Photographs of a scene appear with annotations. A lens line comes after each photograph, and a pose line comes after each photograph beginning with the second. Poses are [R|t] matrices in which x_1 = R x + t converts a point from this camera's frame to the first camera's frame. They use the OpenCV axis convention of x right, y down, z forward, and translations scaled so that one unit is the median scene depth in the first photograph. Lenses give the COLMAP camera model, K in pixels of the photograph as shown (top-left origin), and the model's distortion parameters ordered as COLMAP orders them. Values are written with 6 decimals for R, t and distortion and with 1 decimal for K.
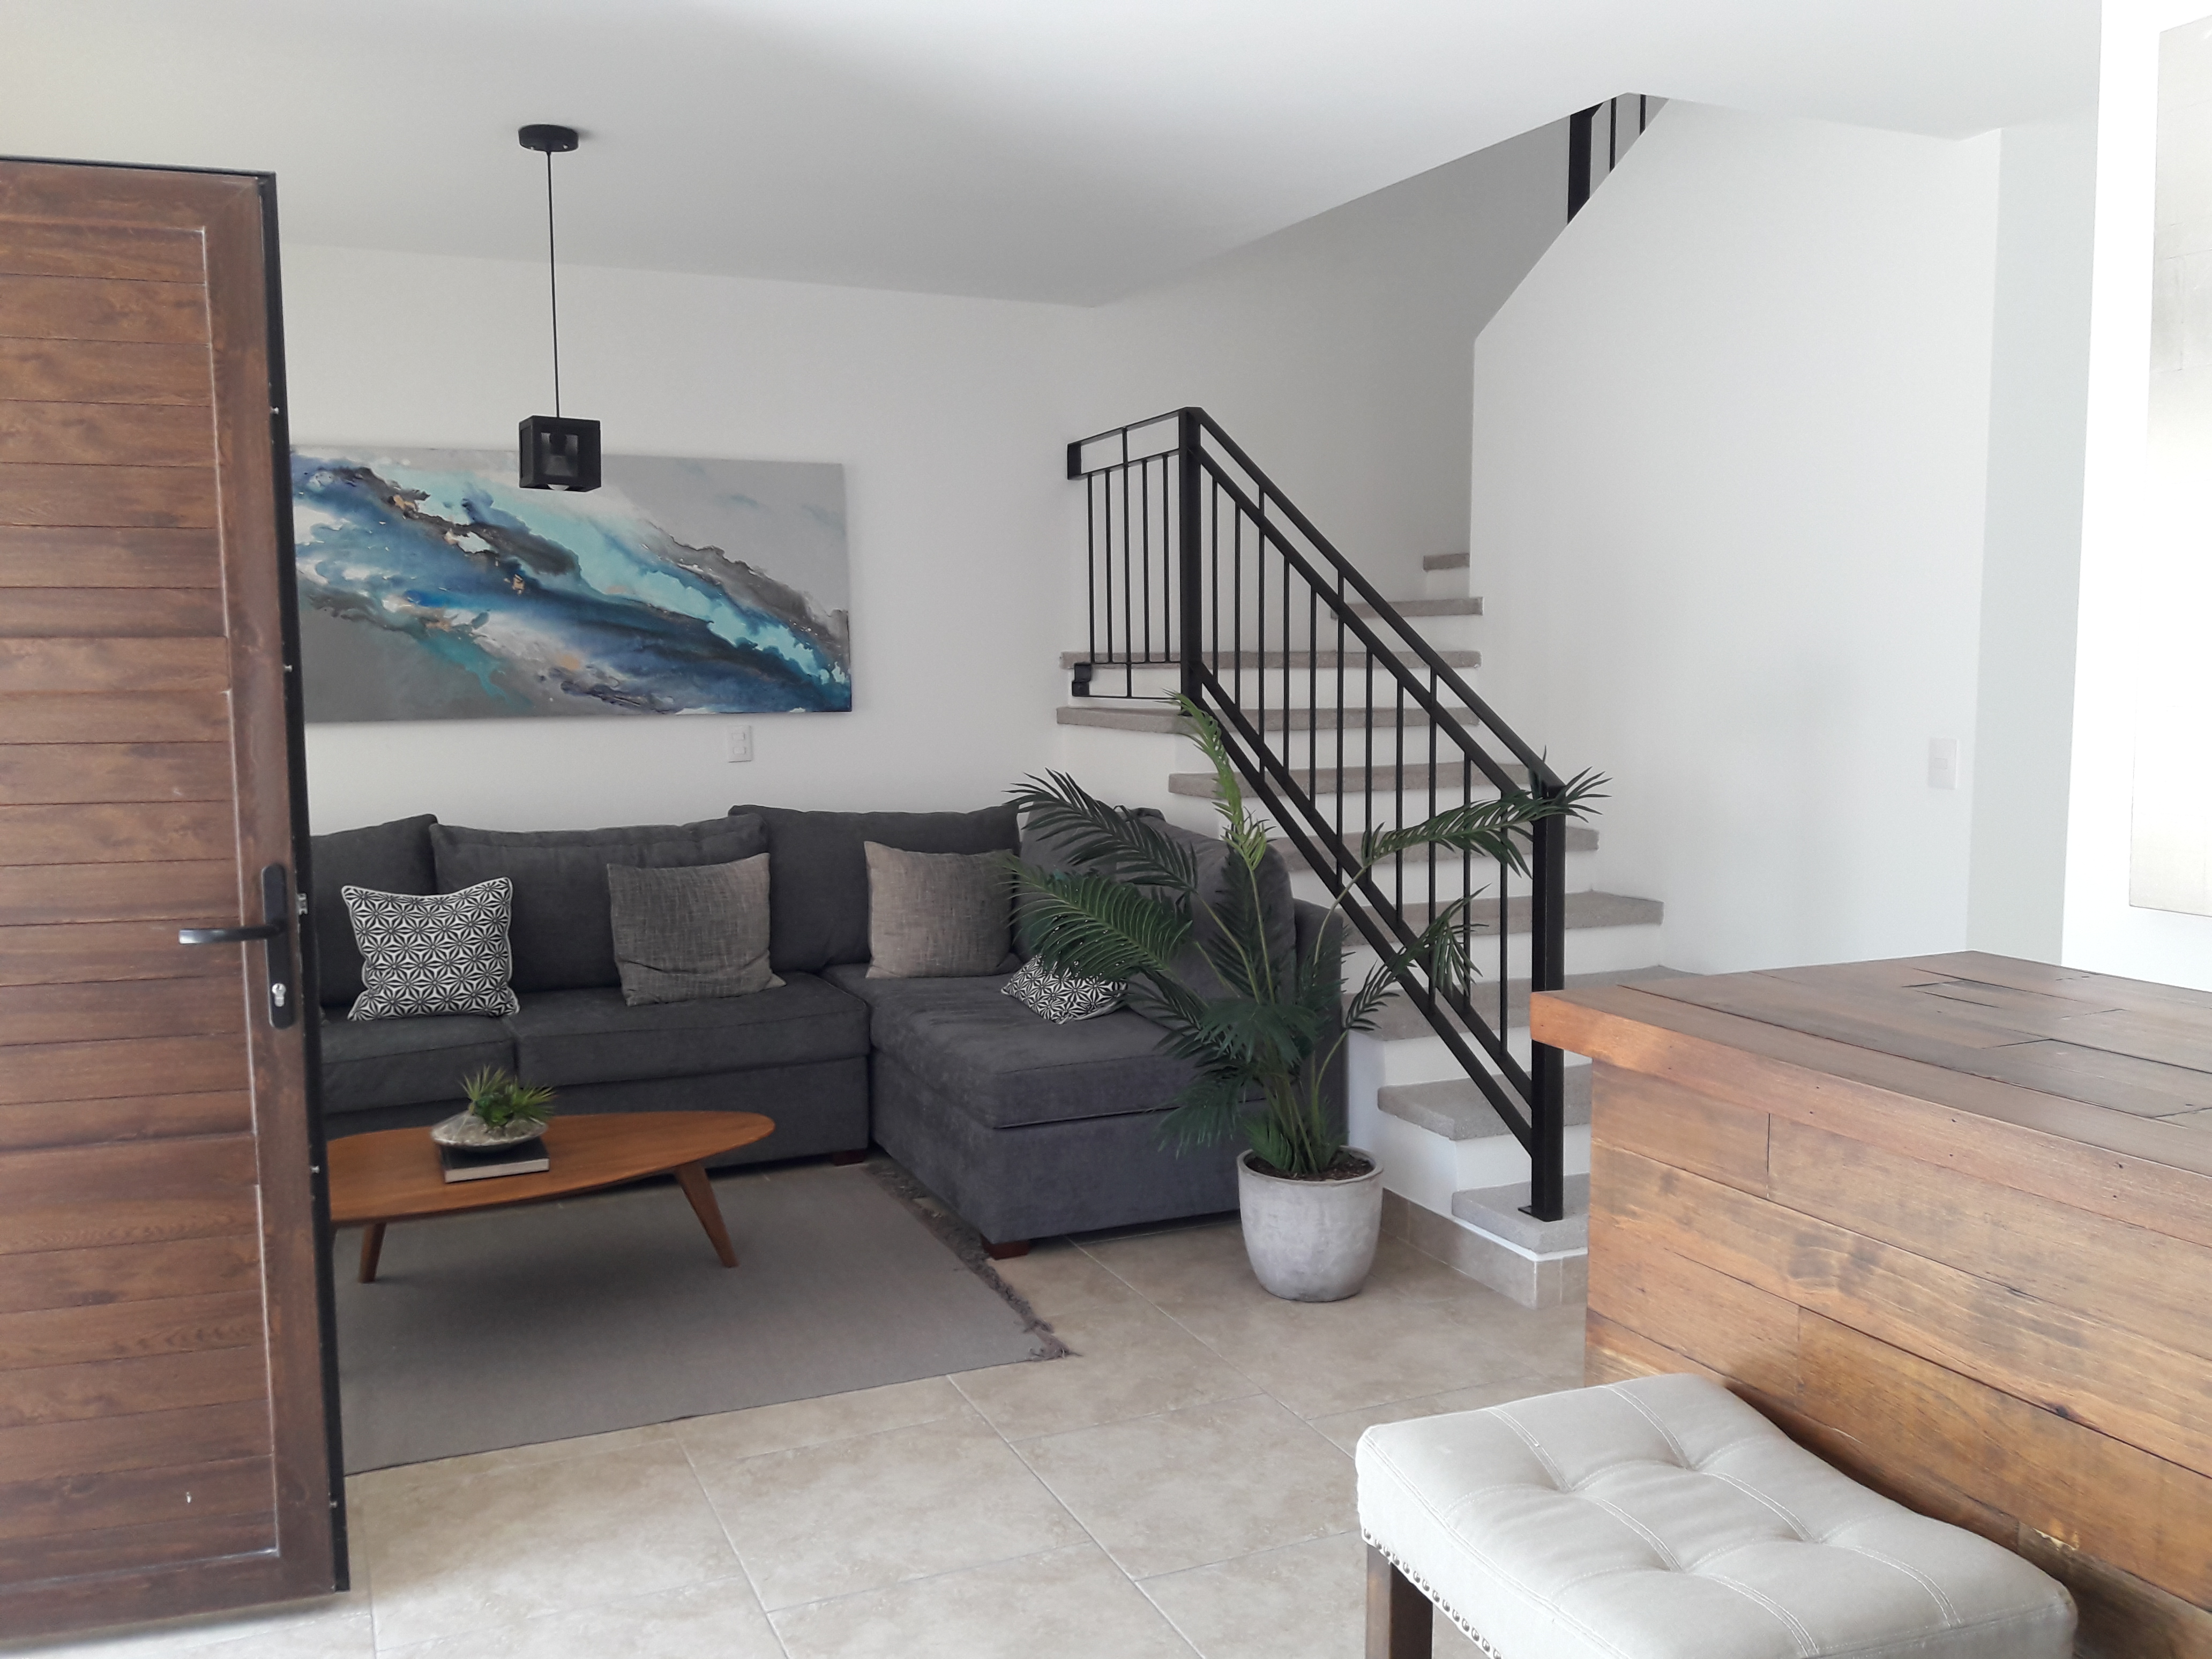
lens RADIAL K [[1836.7, 0, 1107.6], [0, 1836.7, 831.9], [0, 0, 1]] dist [-0.005630, -0.007238]
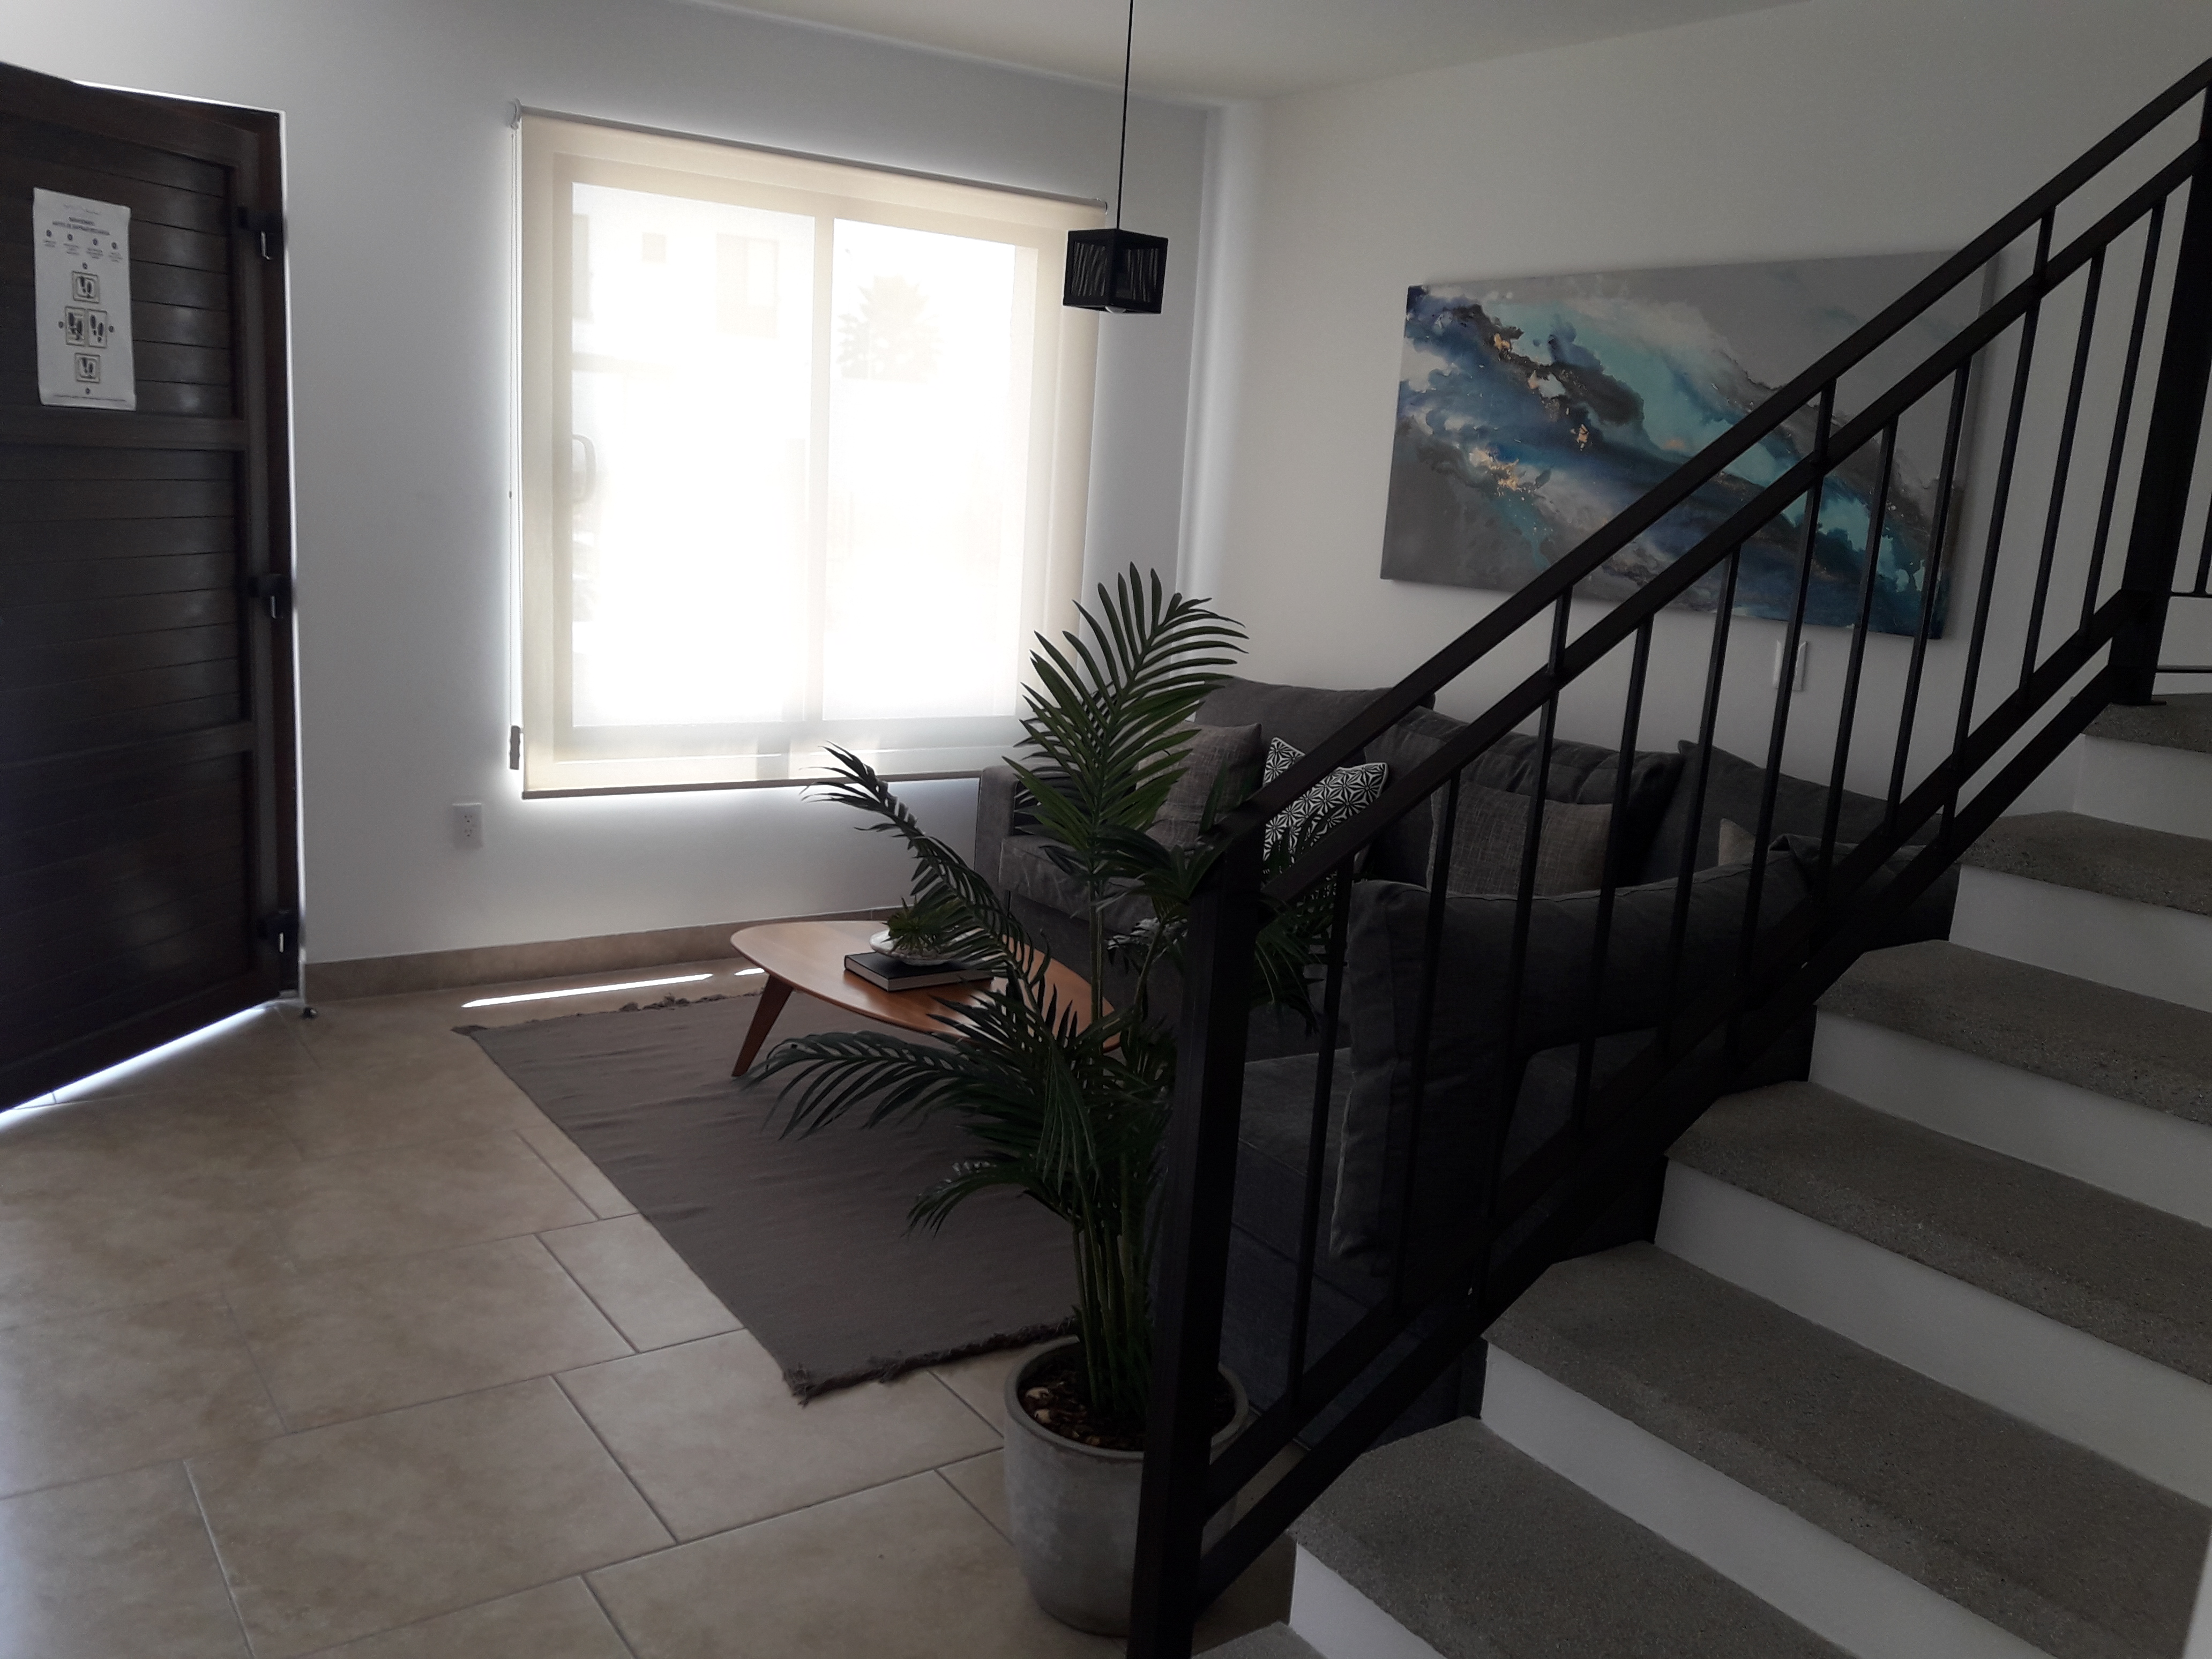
lens RADIAL K [[1836.7, 0, 1109.7], [0, 1836.7, 831.6], [0, 0, 1]] dist [-0.005630, -0.007238]
pose [[0.220322, 0.201165, -0.954458, 0.463021], [-0.151969, 0.973634, 0.170127, -0.070529], [0.963516, 0.107565, 0.245084, 0.618087]]
